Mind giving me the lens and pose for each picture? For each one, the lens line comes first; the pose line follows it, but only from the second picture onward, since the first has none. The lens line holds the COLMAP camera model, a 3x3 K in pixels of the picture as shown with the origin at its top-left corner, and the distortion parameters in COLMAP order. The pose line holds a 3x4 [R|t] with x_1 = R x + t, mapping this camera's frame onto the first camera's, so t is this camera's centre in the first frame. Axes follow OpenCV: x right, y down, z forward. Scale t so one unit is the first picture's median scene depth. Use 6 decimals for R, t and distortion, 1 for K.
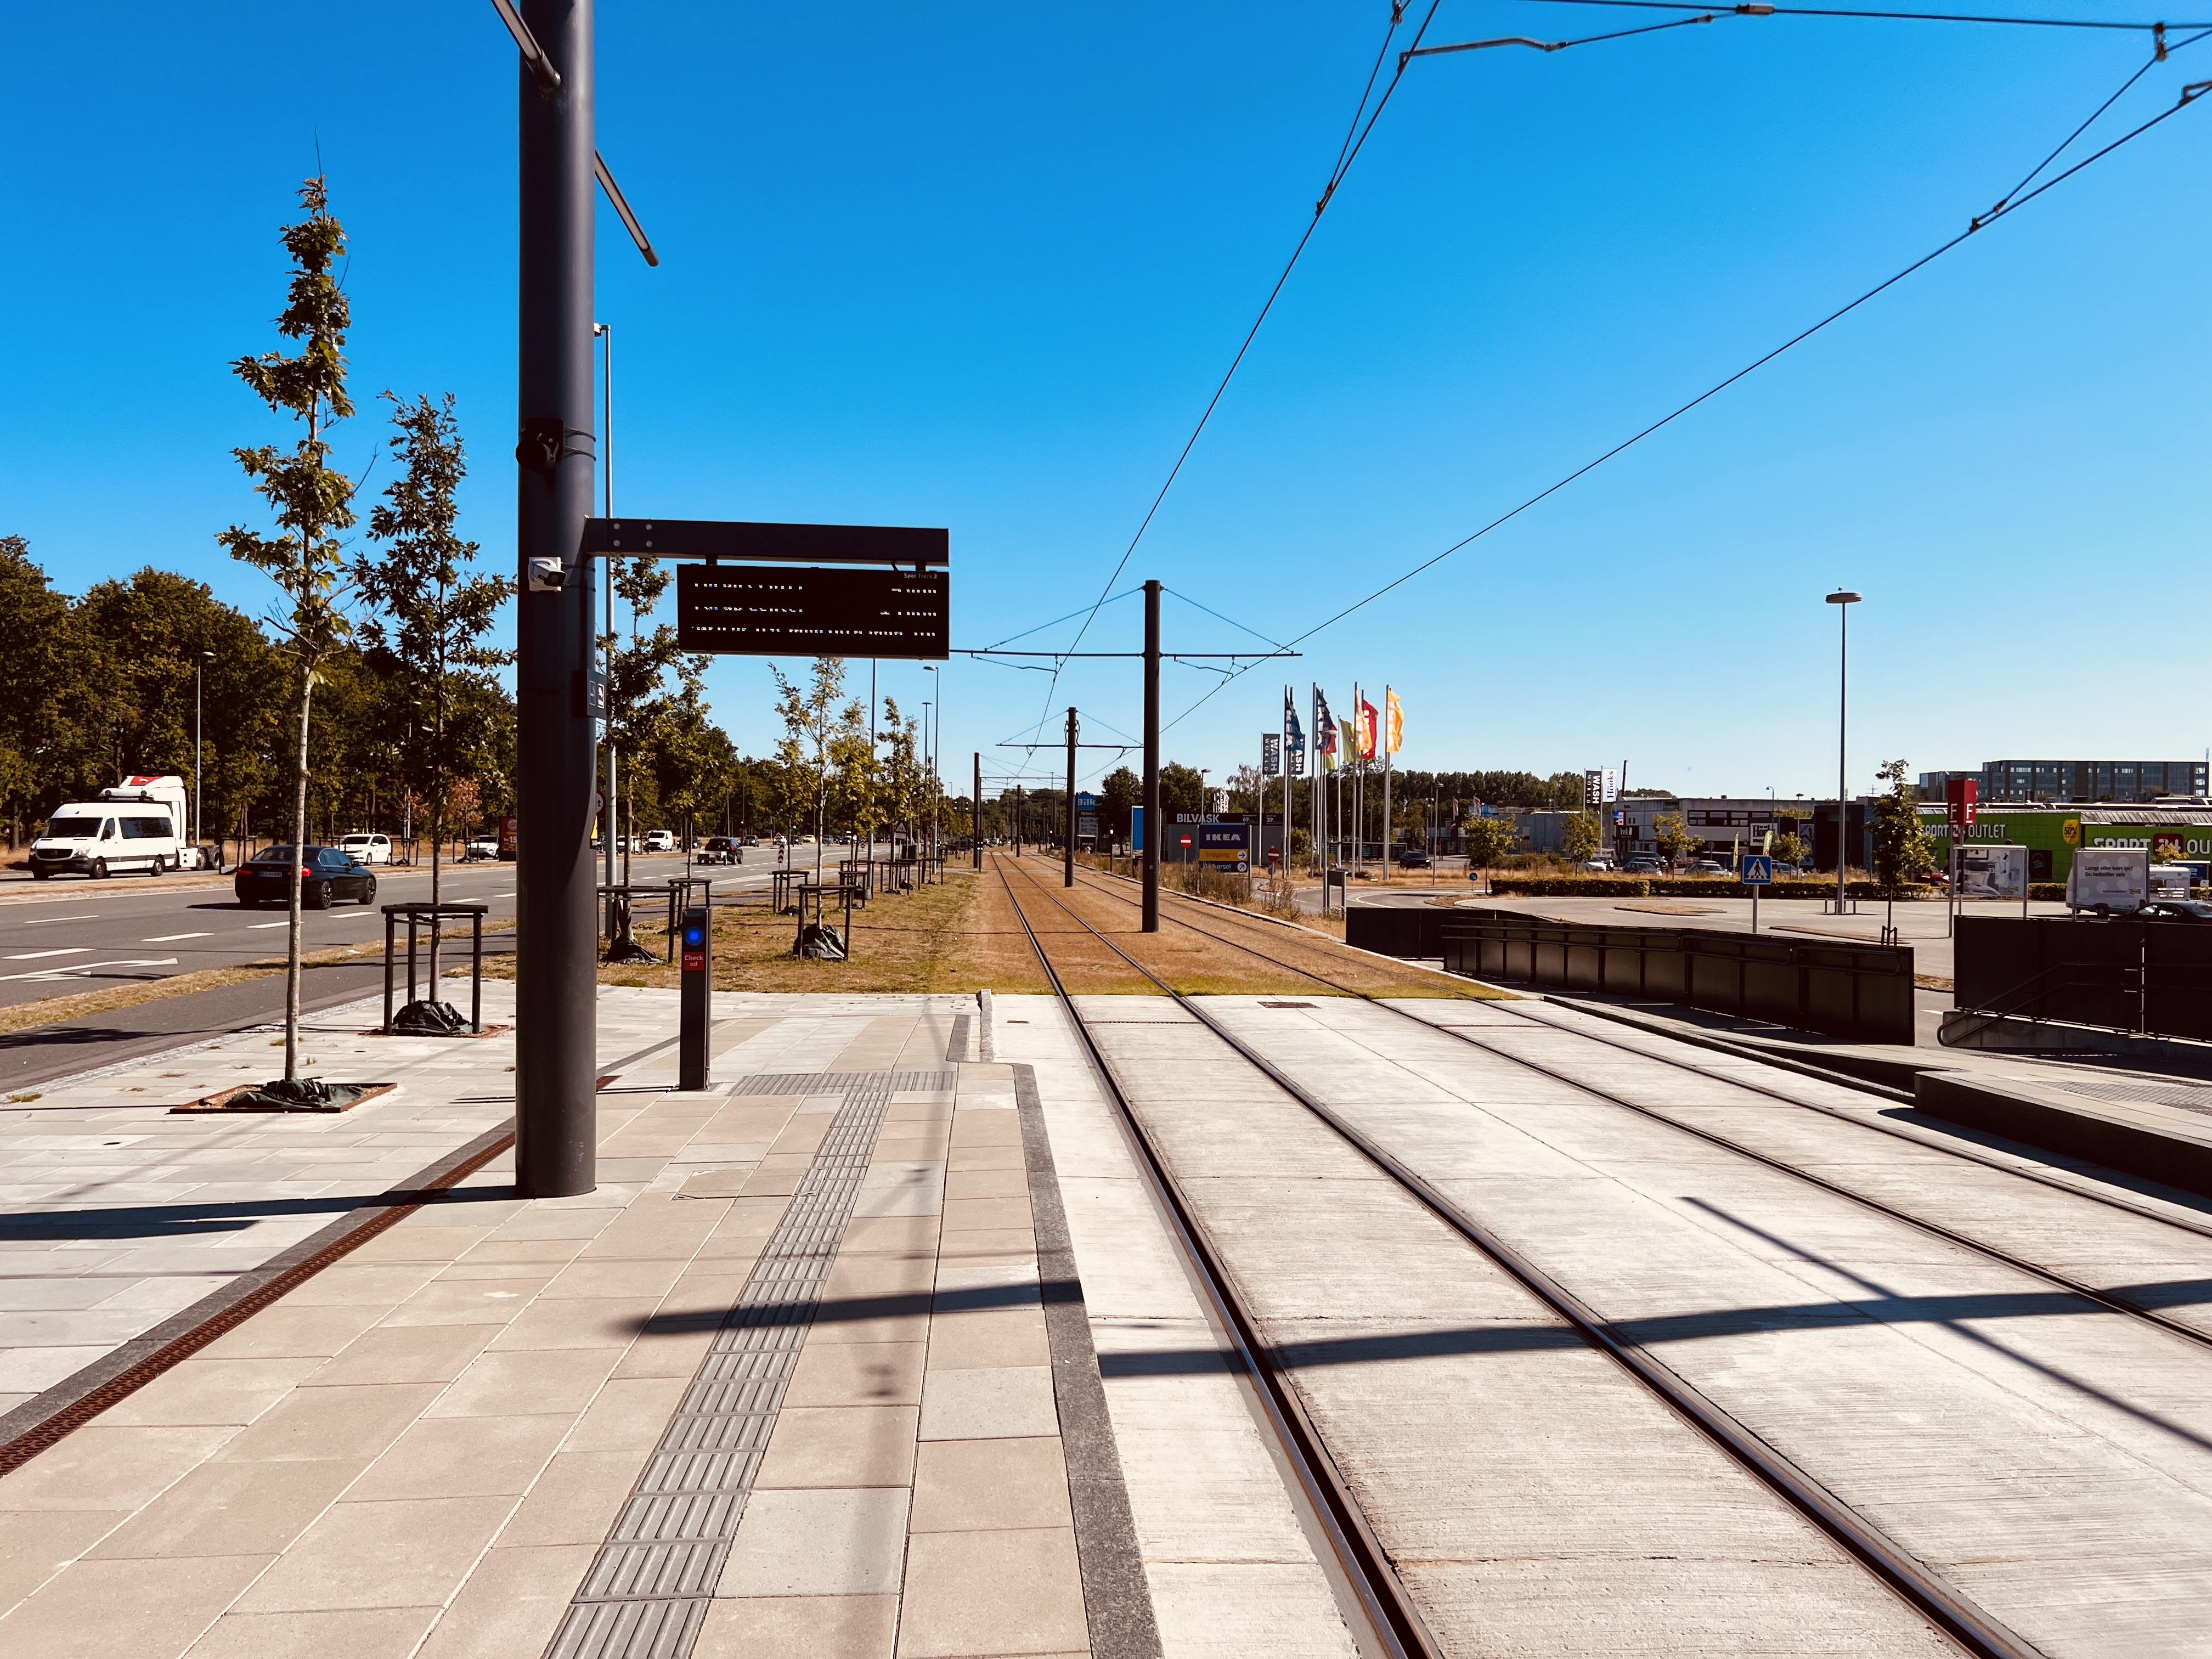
lens RADIAL K [[1662.8, 0, 1048.0], [0, 1662.8, 813.8], [0, 0, 1]] dist [0.061168, -0.050139]
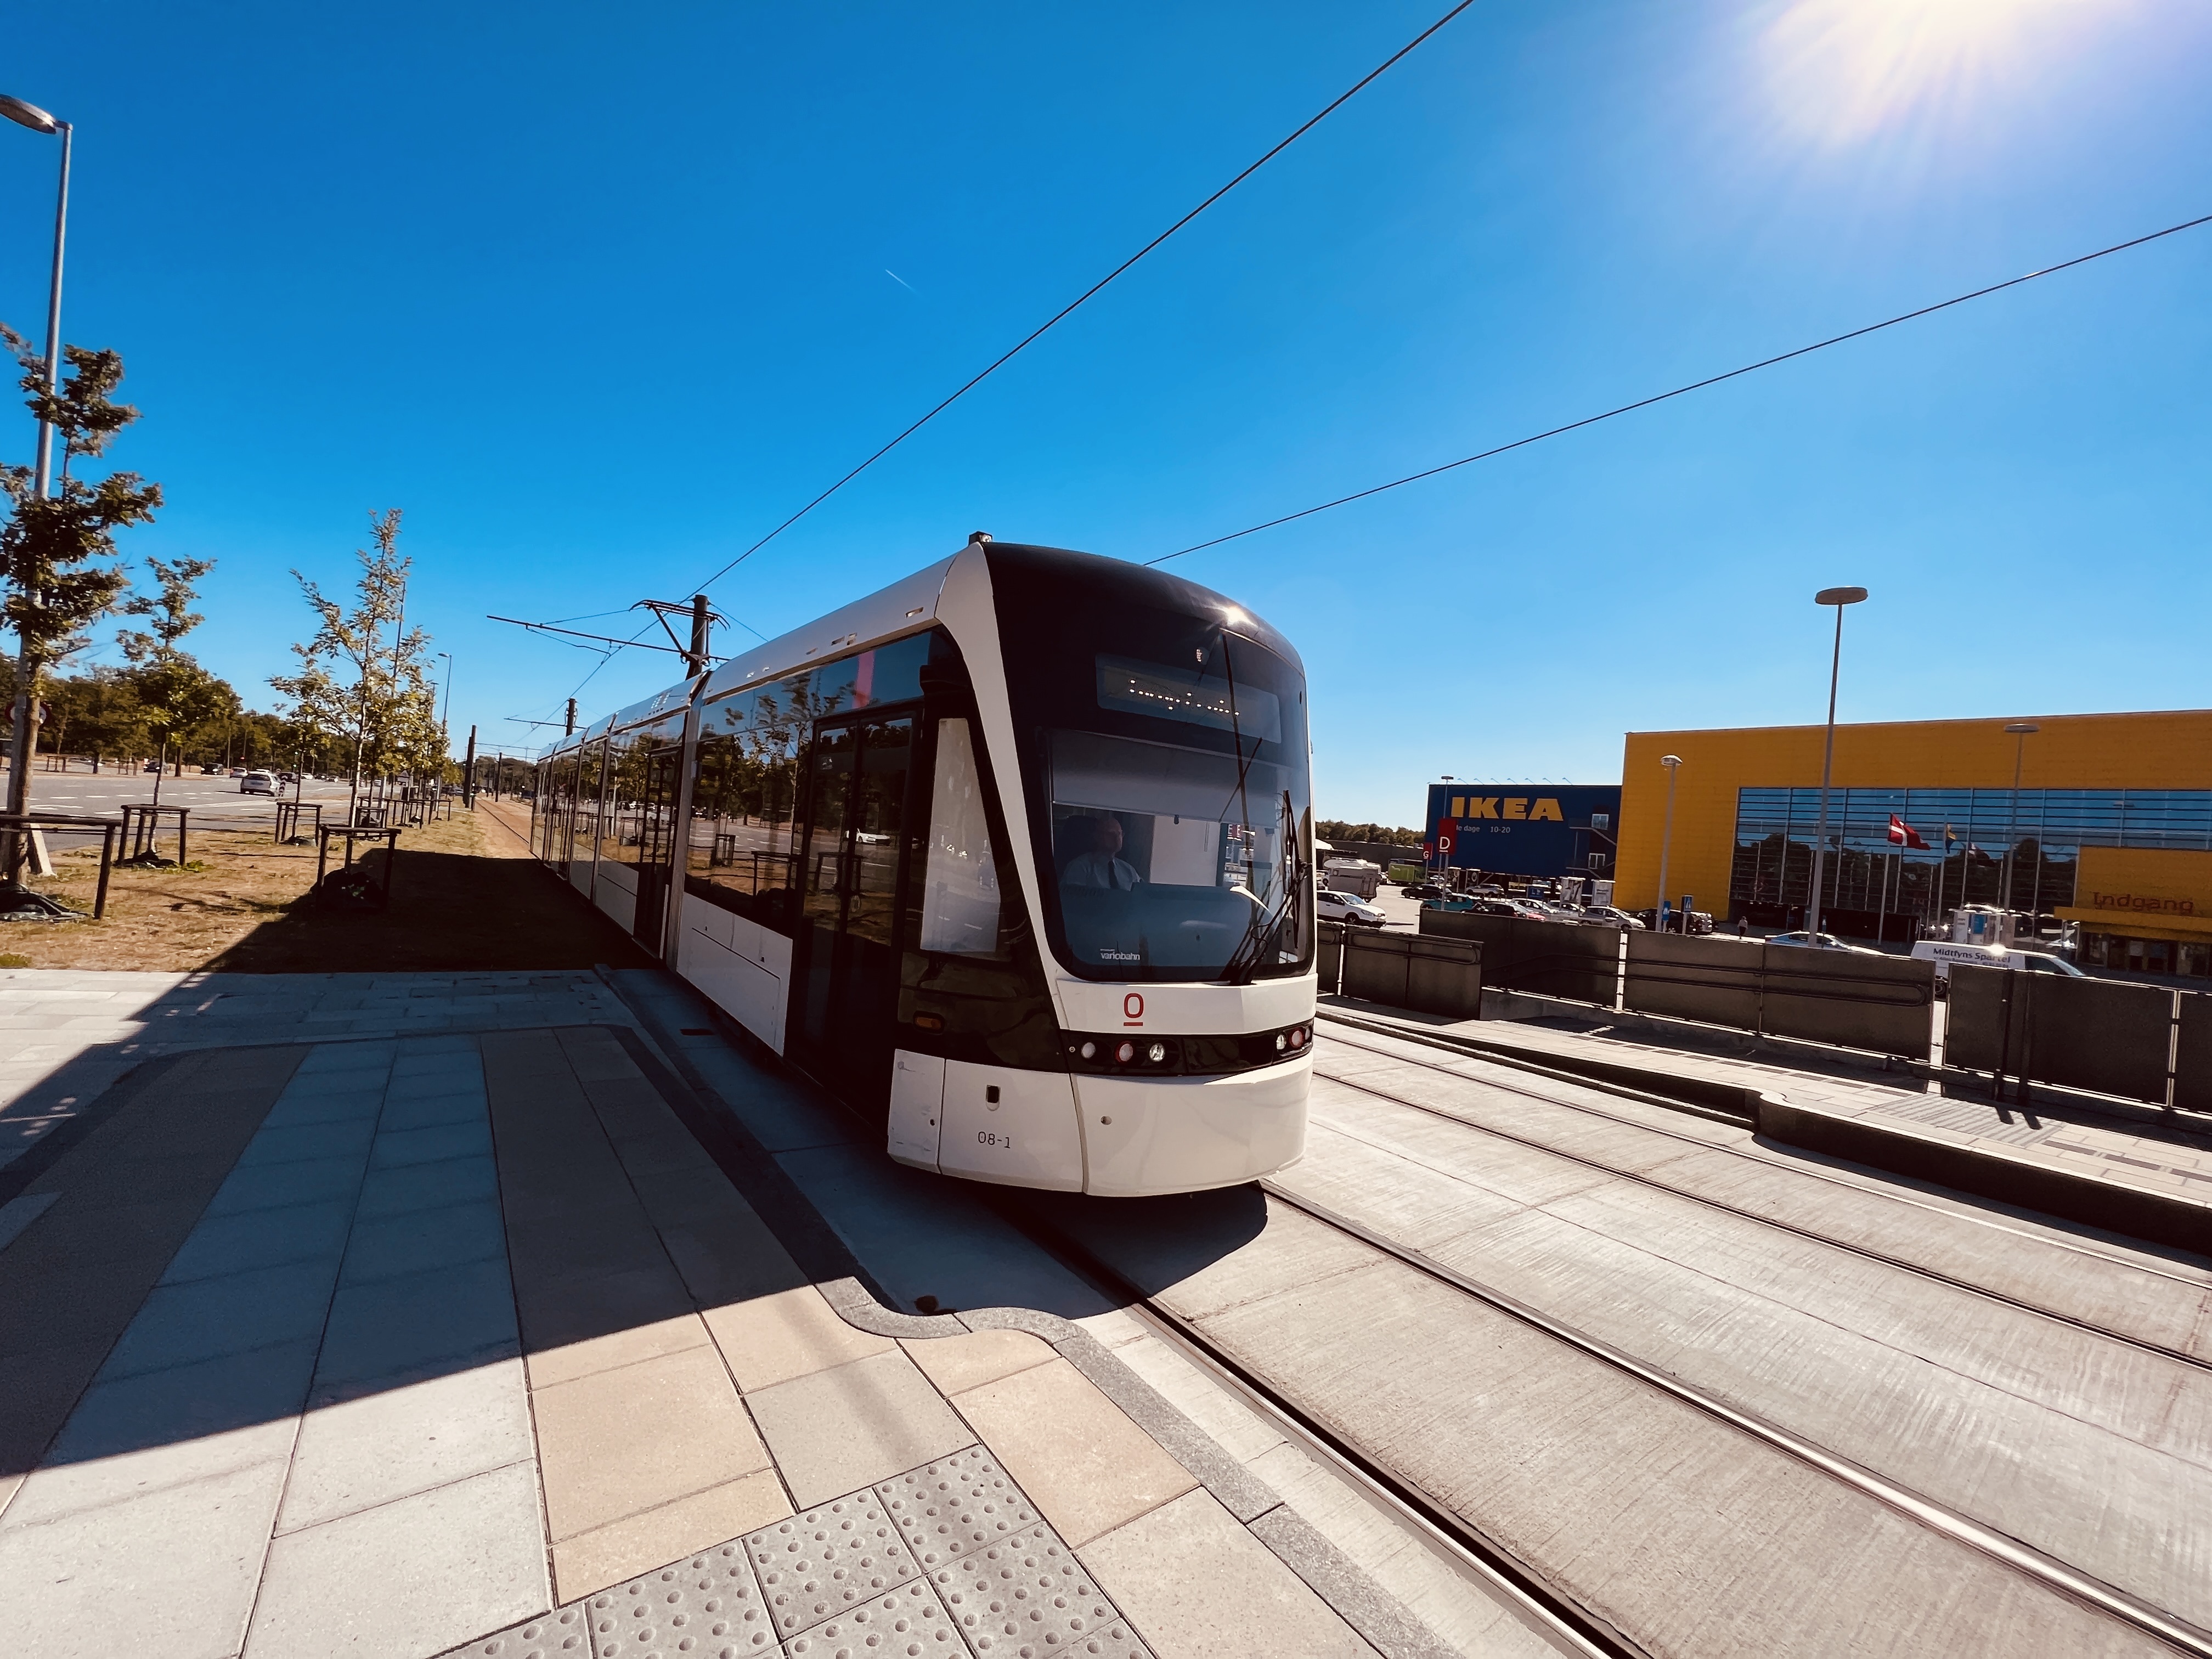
lens RADIAL K [[889.5, 0, 1085.8], [0, 889.5, 828.2], [0, 0, 1]] dist [-0.004631, 0.002082]
pose [[0.833888, 0.065525, 0.548030, -0.058781], [-0.082359, 0.996584, 0.006163, 0.007007], [-0.545754, -0.050274, 0.836436, 0.326564]]
